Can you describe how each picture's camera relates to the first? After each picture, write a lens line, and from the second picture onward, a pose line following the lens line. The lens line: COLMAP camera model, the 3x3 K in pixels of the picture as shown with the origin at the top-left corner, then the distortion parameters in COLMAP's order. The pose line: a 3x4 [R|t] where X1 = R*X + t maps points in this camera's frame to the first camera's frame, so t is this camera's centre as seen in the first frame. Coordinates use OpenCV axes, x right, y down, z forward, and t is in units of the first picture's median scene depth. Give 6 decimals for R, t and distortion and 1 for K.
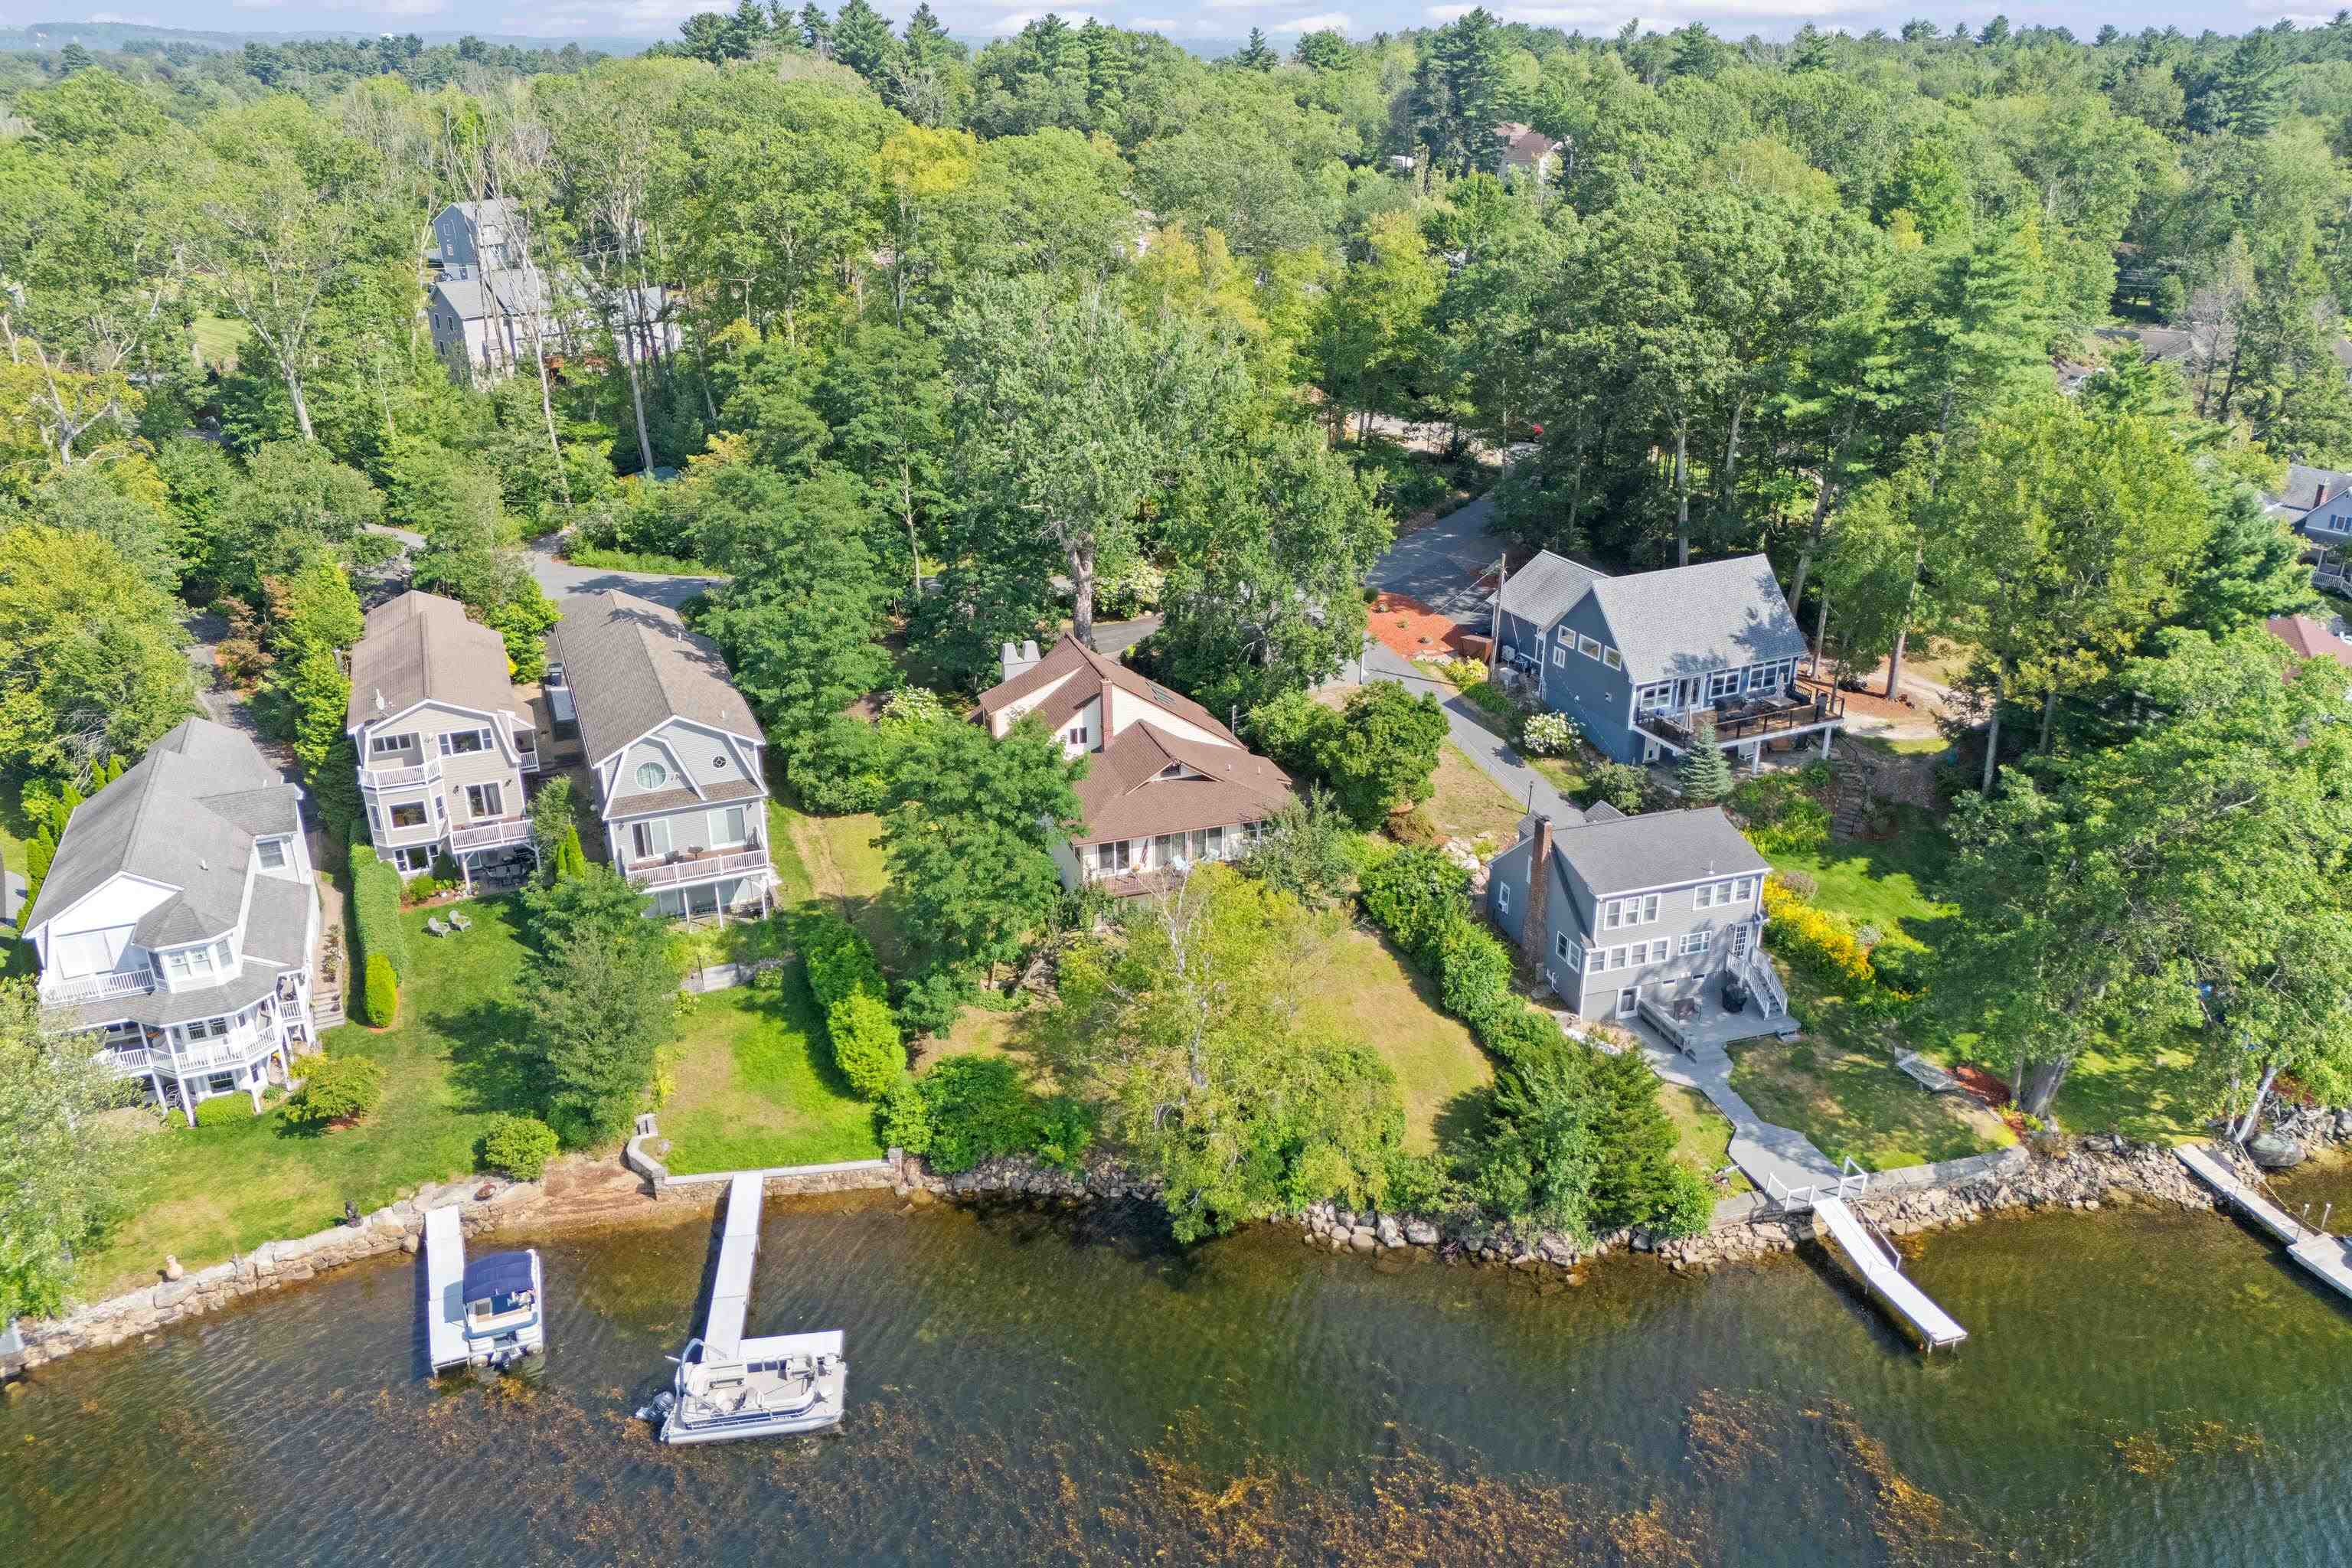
lens RADIAL K [[1726.7, 0, 1176.0], [0, 1726.7, 784.0], [0, 0, 1]] dist [0.060118, -0.057160]
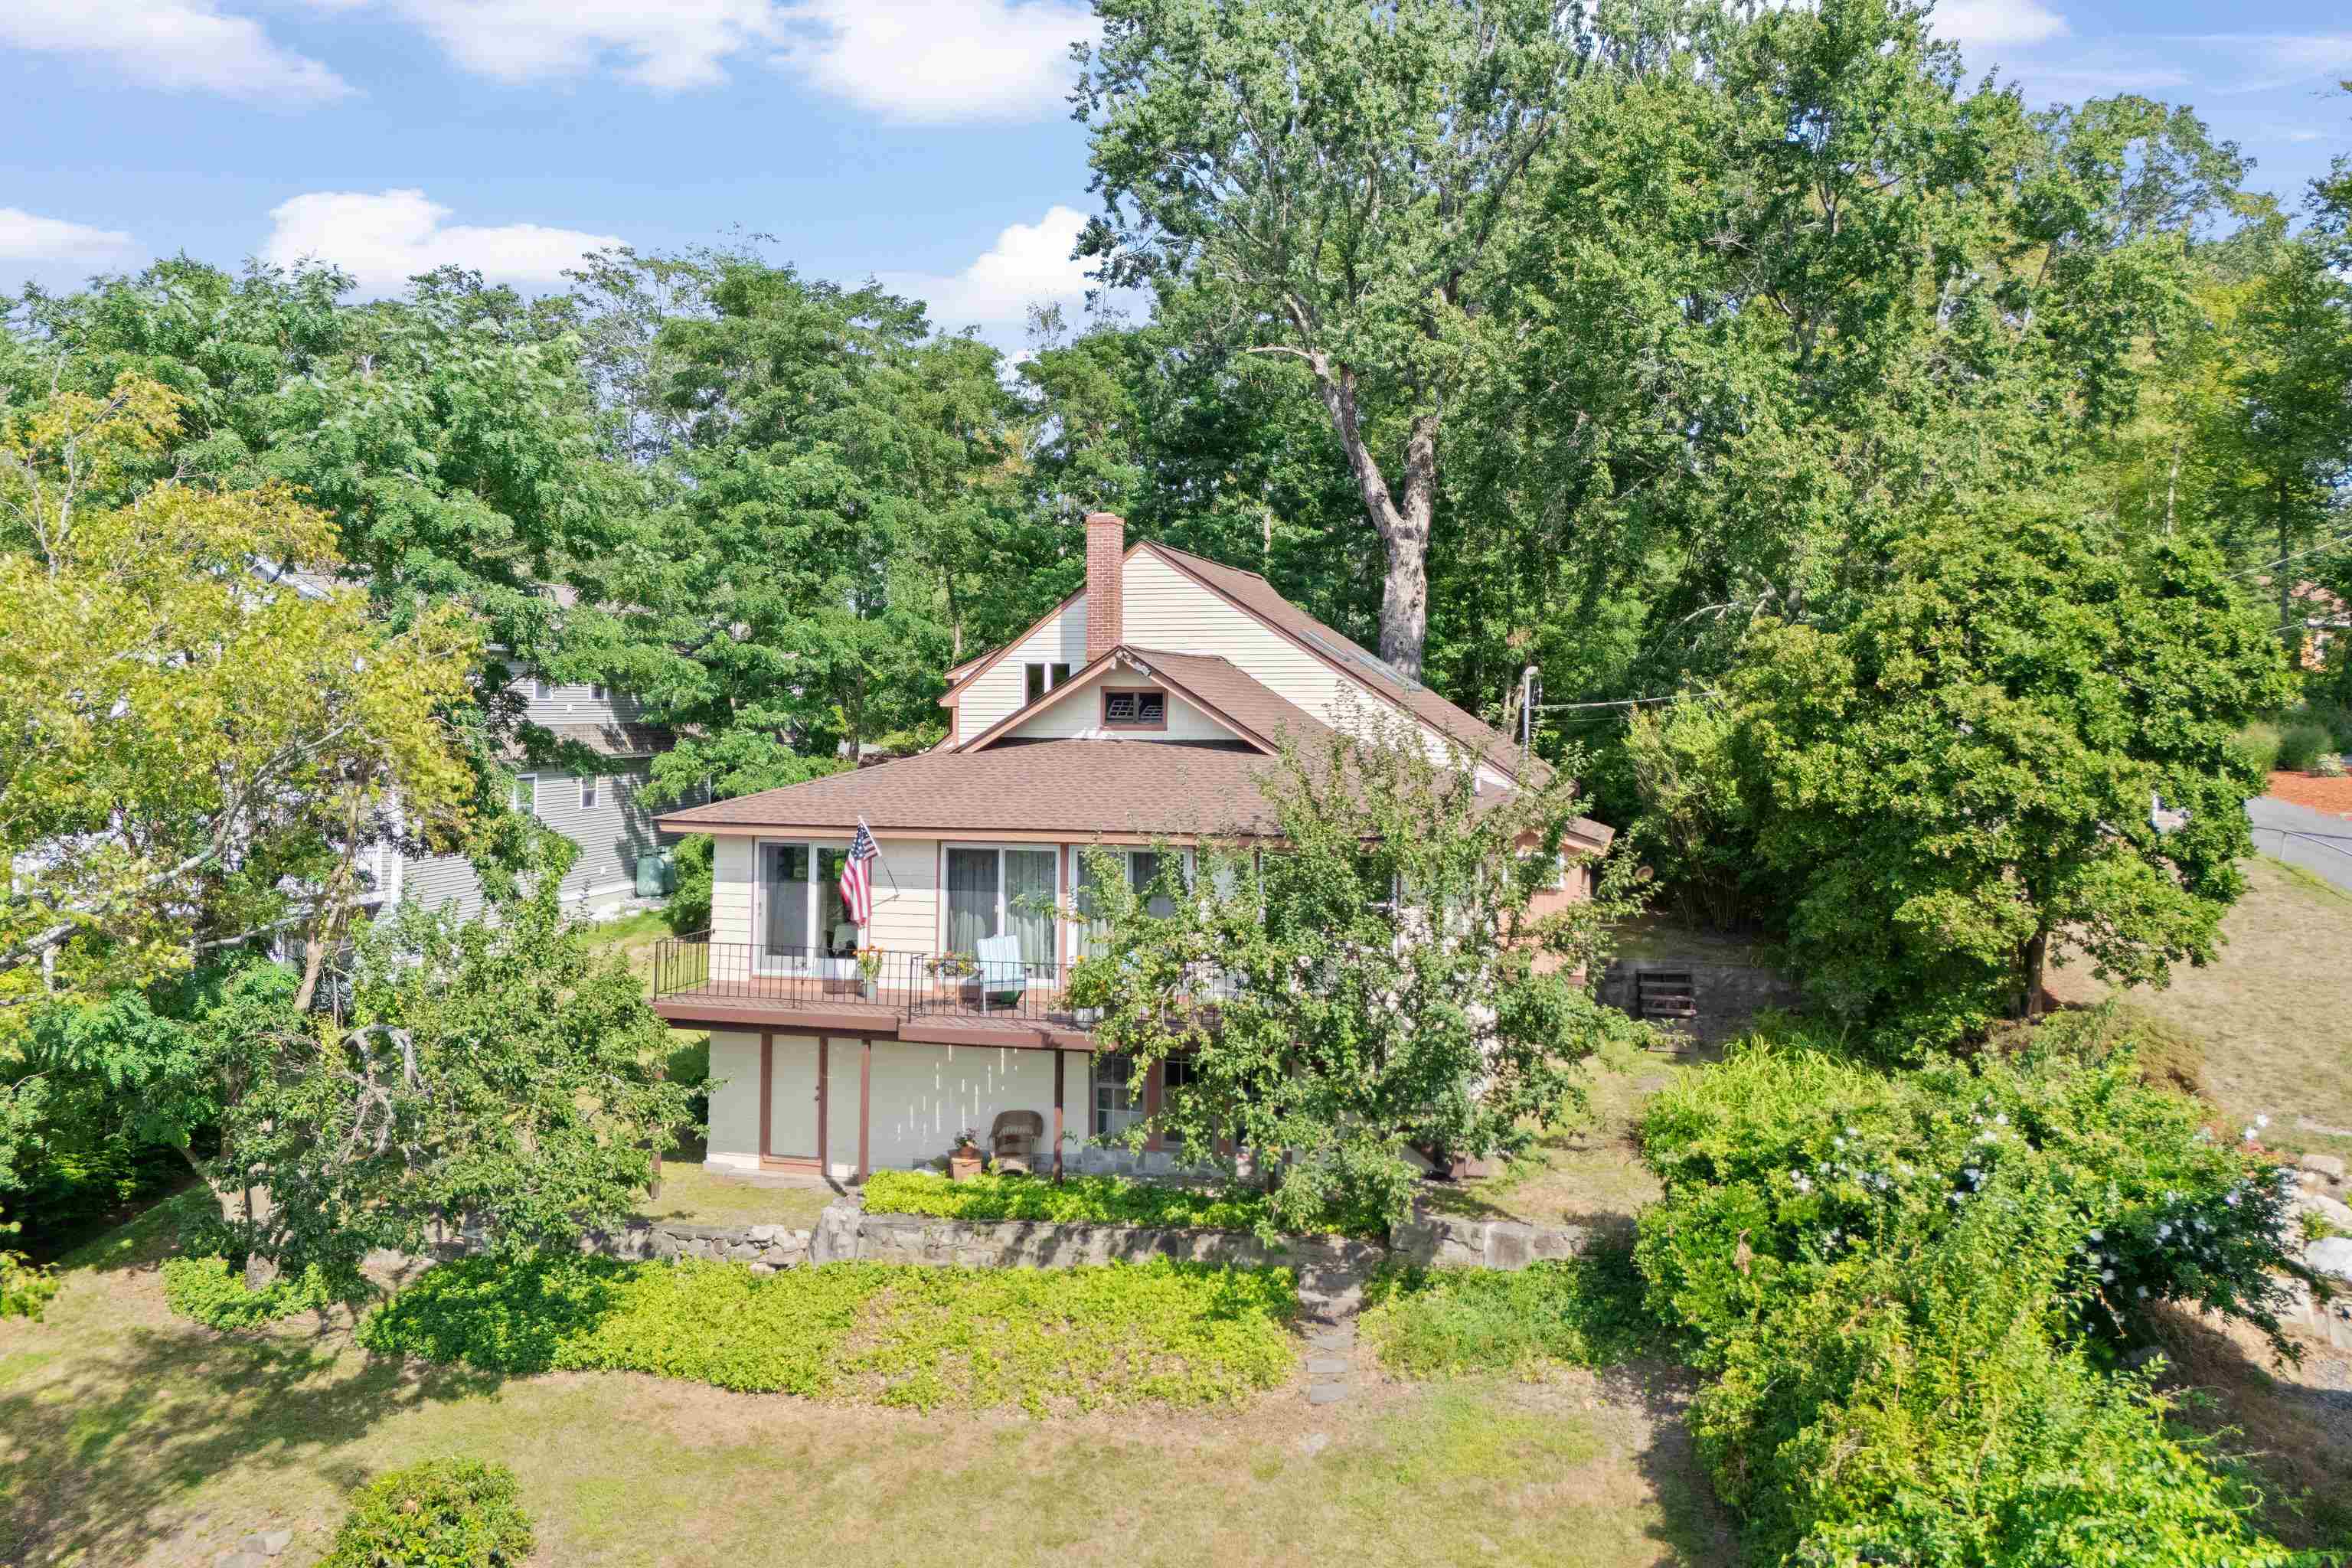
lens RADIAL K [[1726.0, 0, 1162.6], [0, 1726.0, 643.0], [0, 0, 1]] dist [0.057872, -0.055998]
pose [[0.815392, -0.013884, -0.578743, 0.185567], [-0.233396, 0.906980, -0.350591, 0.091832], [0.529776, 0.420945, 0.736304, 0.792789]]
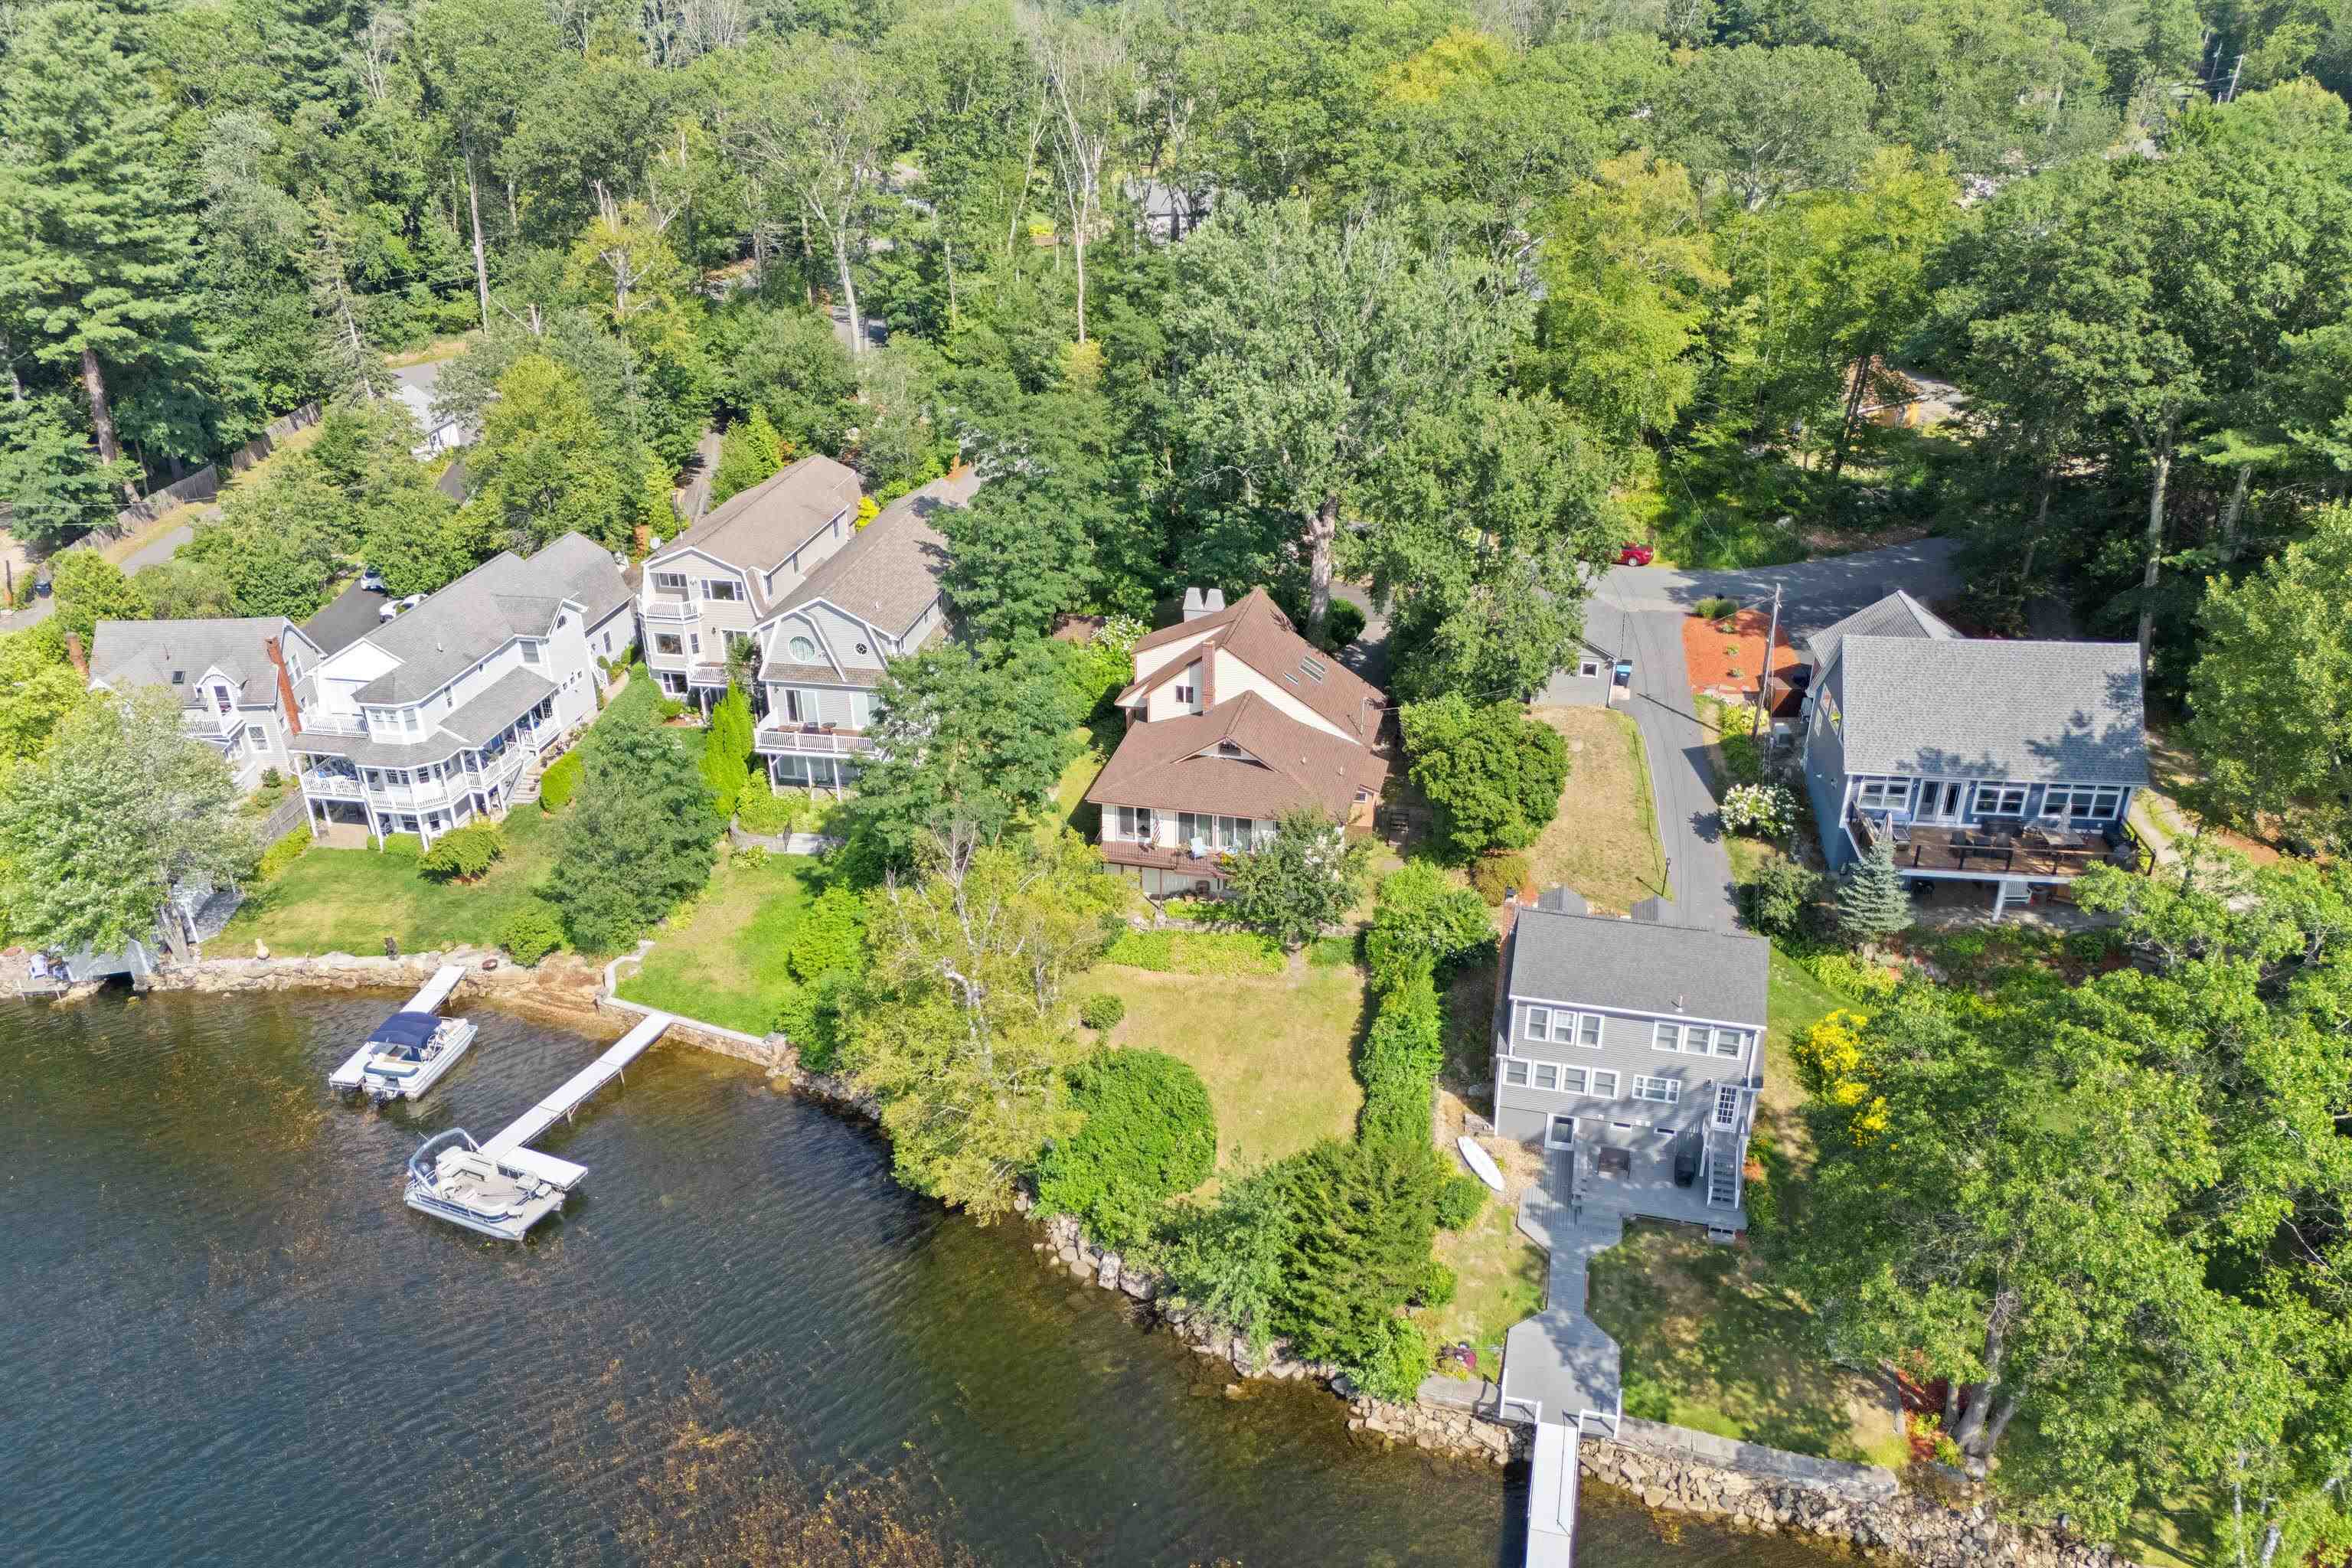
lens RADIAL K [[1718.8, 0, 1166.1], [0, 1718.8, 844.3], [0, 0, 1]] dist [0.085922, -0.094954]
pose [[0.848220, 0.241643, -0.471308, 0.433004], [-0.204815, 0.970281, 0.128862, -0.072656], [0.488440, -0.012772, 0.872504, 0.171577]]
